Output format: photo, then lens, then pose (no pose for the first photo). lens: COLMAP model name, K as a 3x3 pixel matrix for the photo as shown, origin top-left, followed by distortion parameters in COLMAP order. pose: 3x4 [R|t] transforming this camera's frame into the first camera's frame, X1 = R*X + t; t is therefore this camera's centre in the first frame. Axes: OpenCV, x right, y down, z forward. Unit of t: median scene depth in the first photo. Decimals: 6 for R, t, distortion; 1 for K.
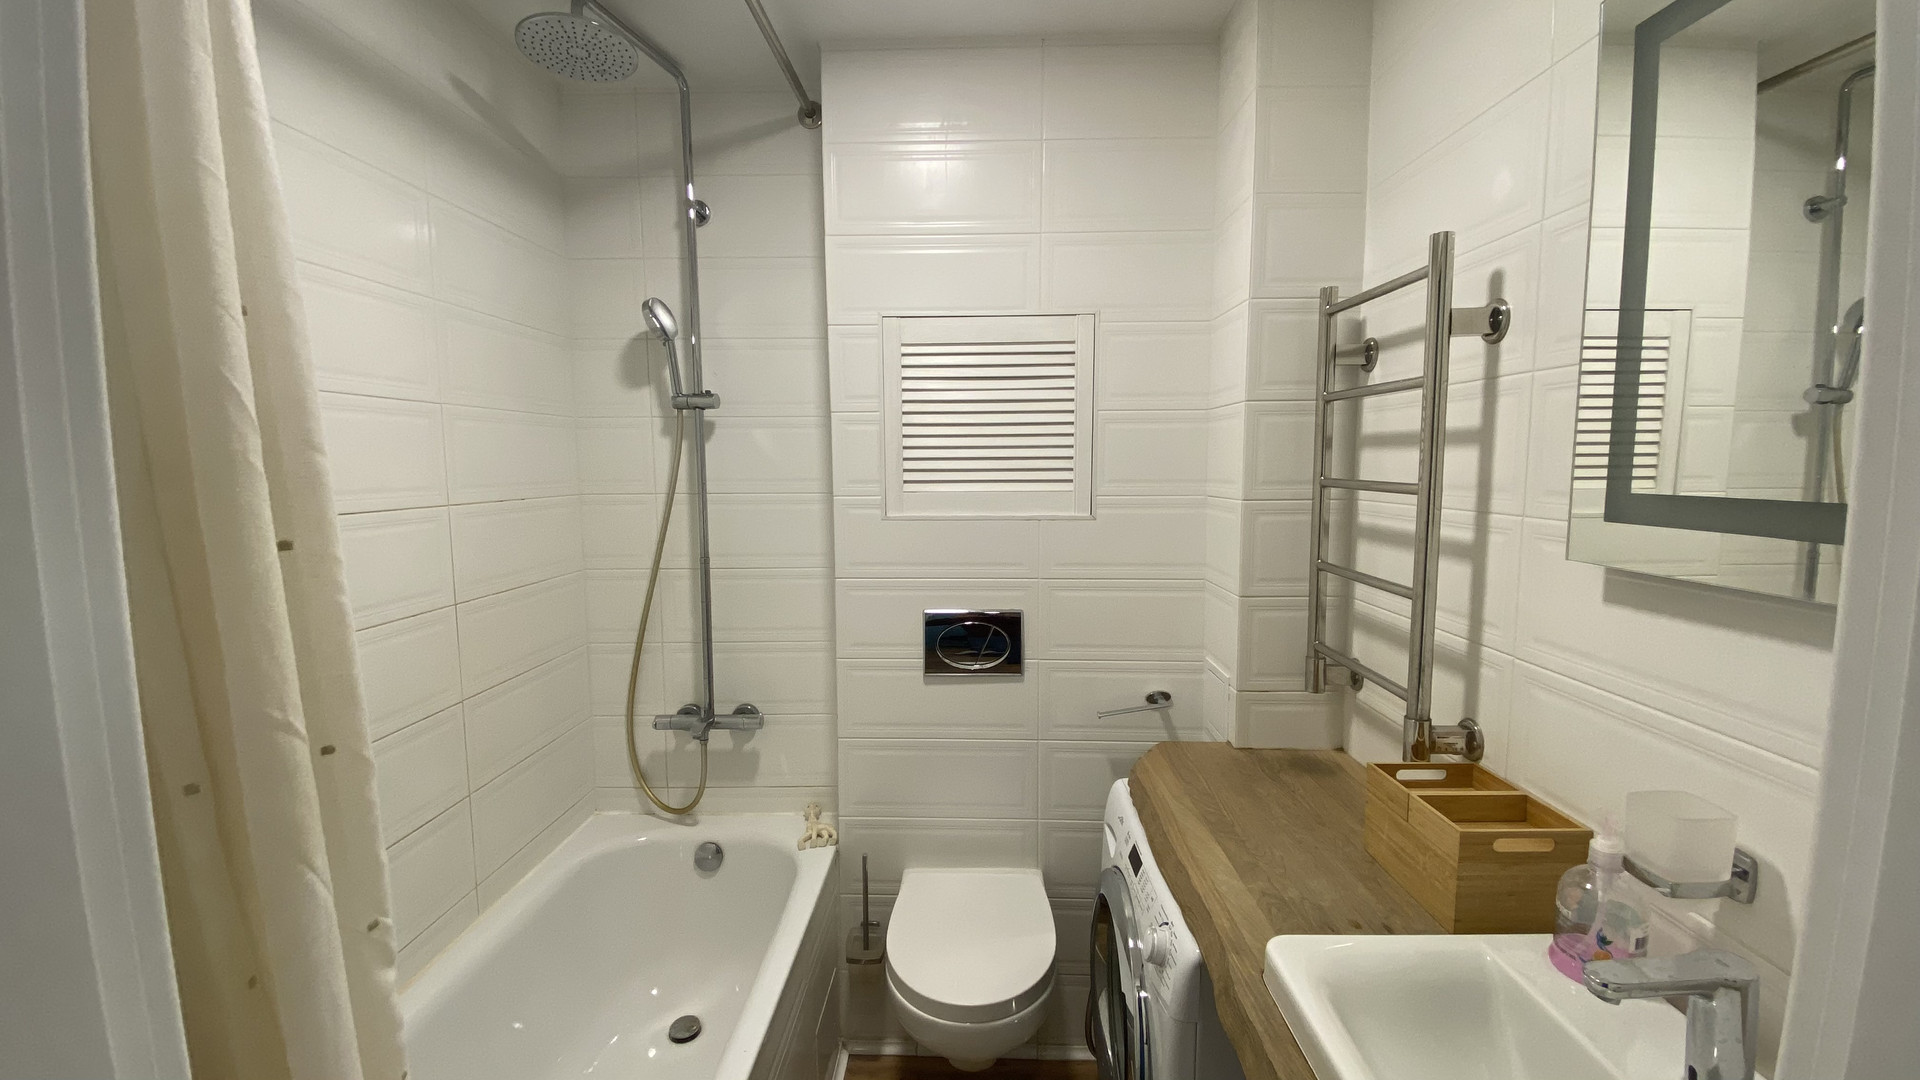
lens RADIAL K [[760.7, 0, 960.7], [0, 760.7, 535.3], [0, 0, 1]] dist [-0.004744, -0.001759]
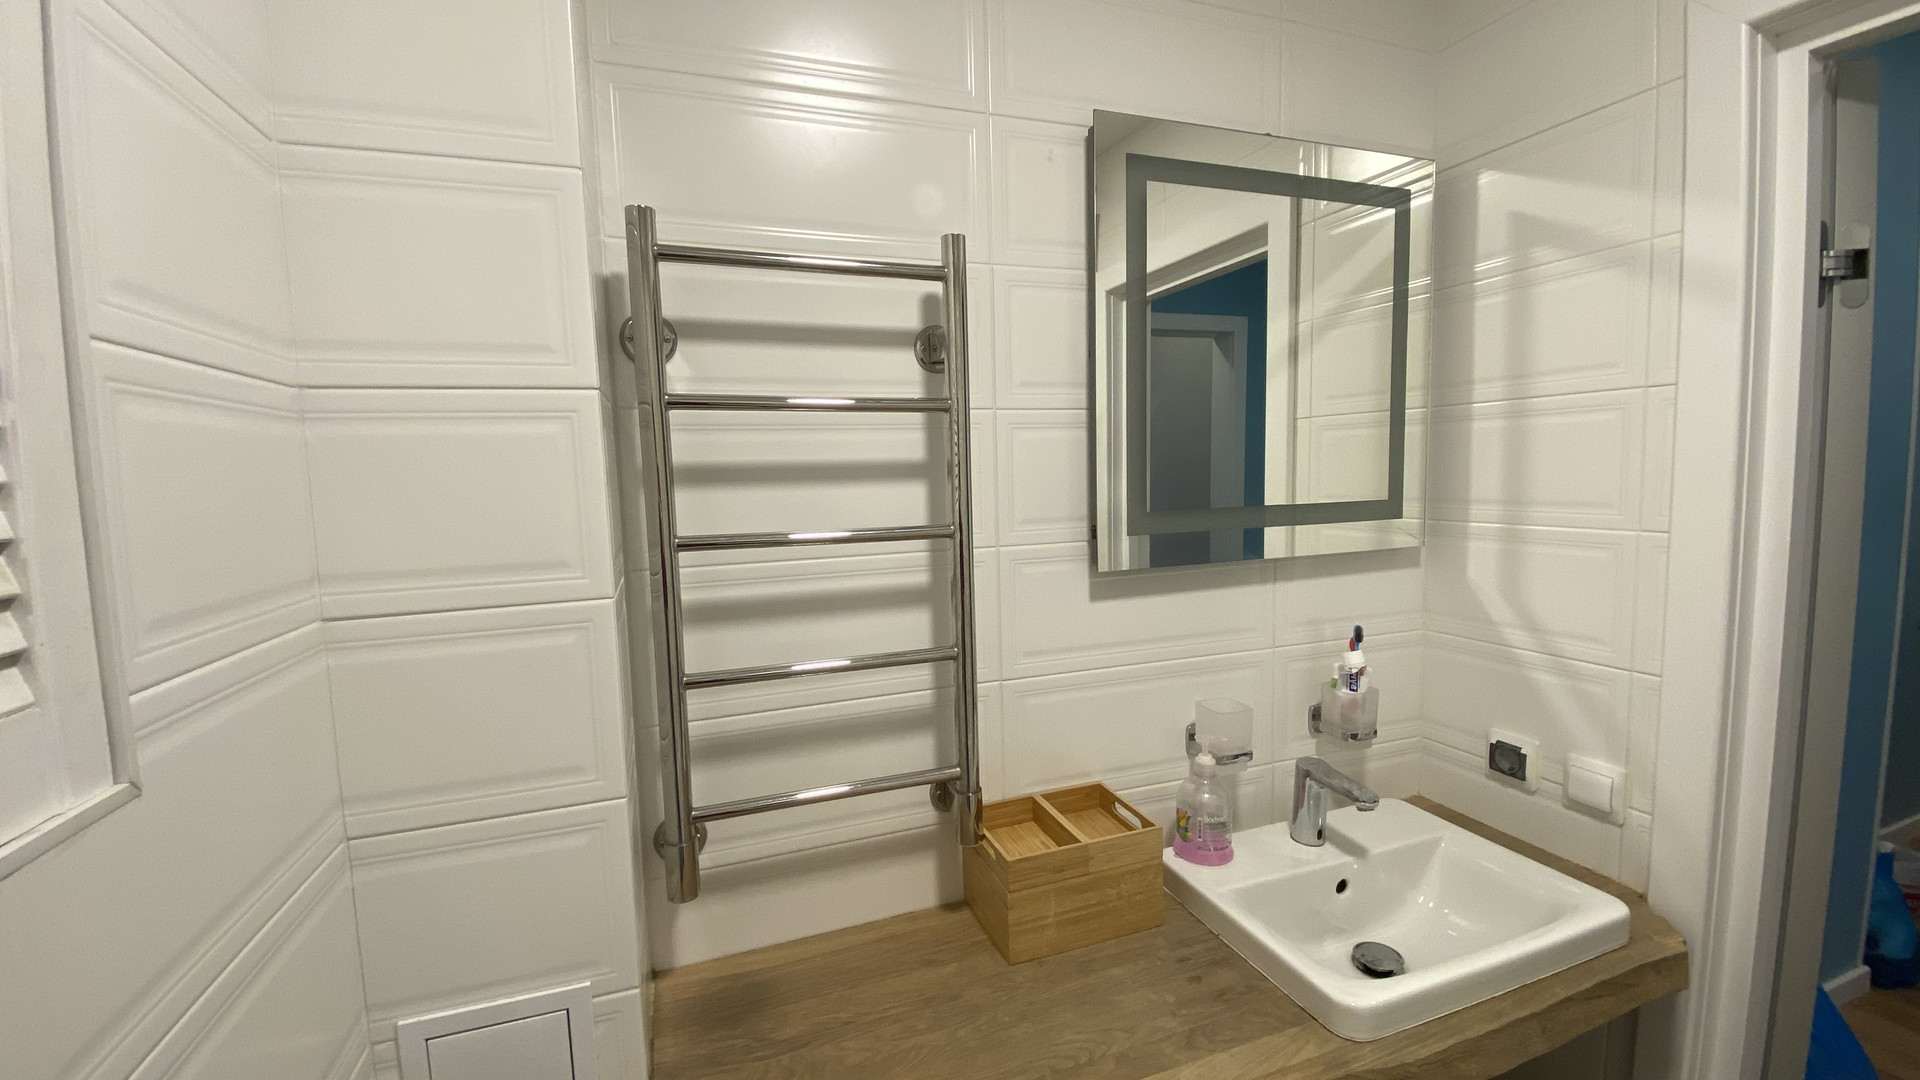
lens RADIAL K [[760.7, 0, 957.2], [0, 760.7, 536.5], [0, 0, 1]] dist [-0.004744, -0.001759]
pose [[-0.348581, -0.061797, 0.935239, -0.158774], [0.121945, 0.986353, 0.110625, -0.120452], [-0.929312, 0.152609, -0.336288, 1.046935]]
